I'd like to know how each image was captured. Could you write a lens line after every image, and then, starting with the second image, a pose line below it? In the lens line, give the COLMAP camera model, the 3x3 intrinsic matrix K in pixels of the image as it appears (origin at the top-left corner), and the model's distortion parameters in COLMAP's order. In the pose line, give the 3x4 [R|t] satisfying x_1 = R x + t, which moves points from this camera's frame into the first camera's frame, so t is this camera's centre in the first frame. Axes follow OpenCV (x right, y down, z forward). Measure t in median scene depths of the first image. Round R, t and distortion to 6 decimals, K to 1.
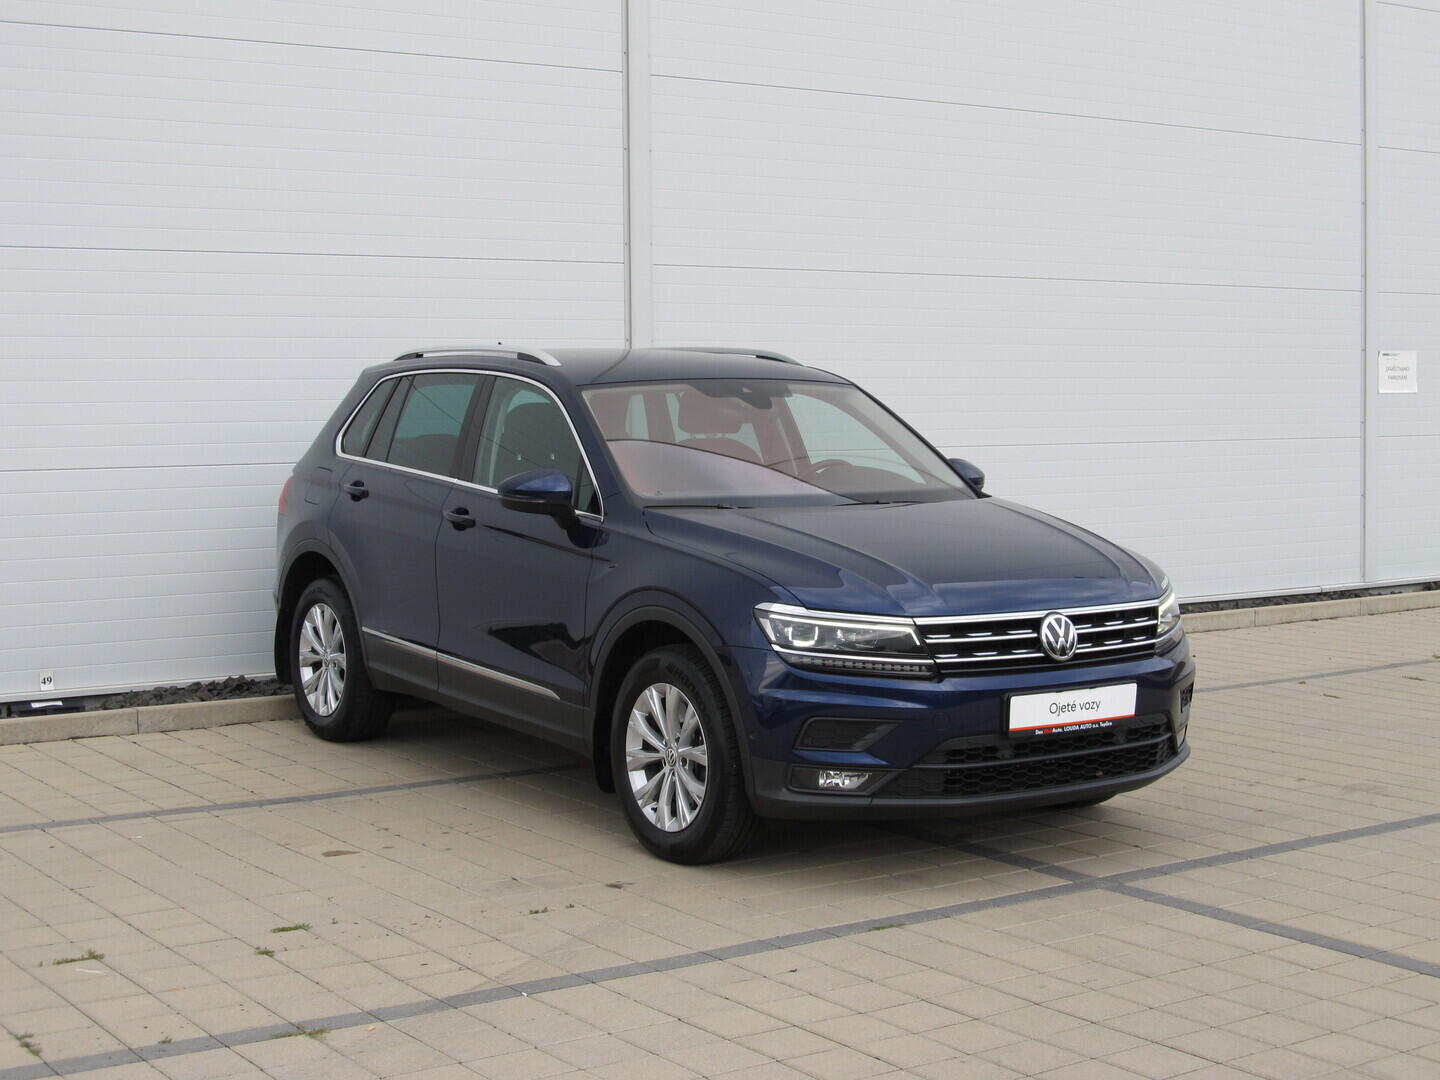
lens RADIAL K [[2167.5, 0, 720.0], [0, 2167.5, 474.8], [0, 0, 1]] dist [0.017648, -0.006728]
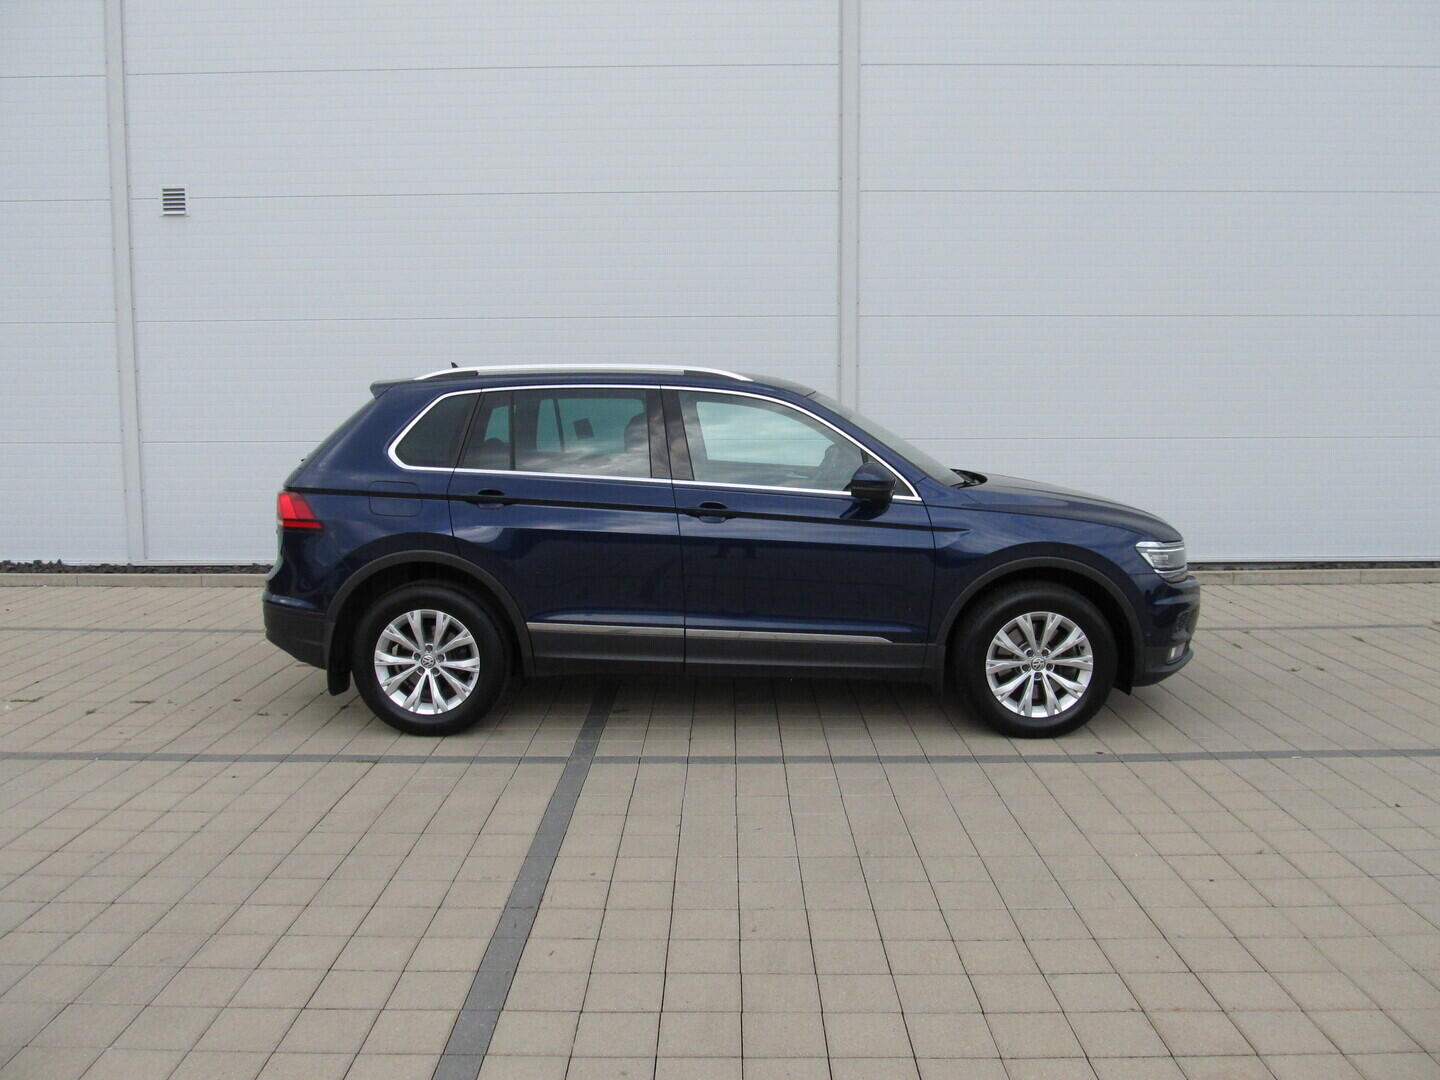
lens RADIAL K [[1168.1, 0, 720.0], [0, 1168.1, 540.0], [0, 0, 1]] dist [-0.073388, 0.035291]
pose [[0.807983, 0.068331, -0.585231, 0.578171], [-0.019466, 0.995806, 0.089395, -0.015960], [0.588885, -0.060838, 0.805924, 0.404006]]
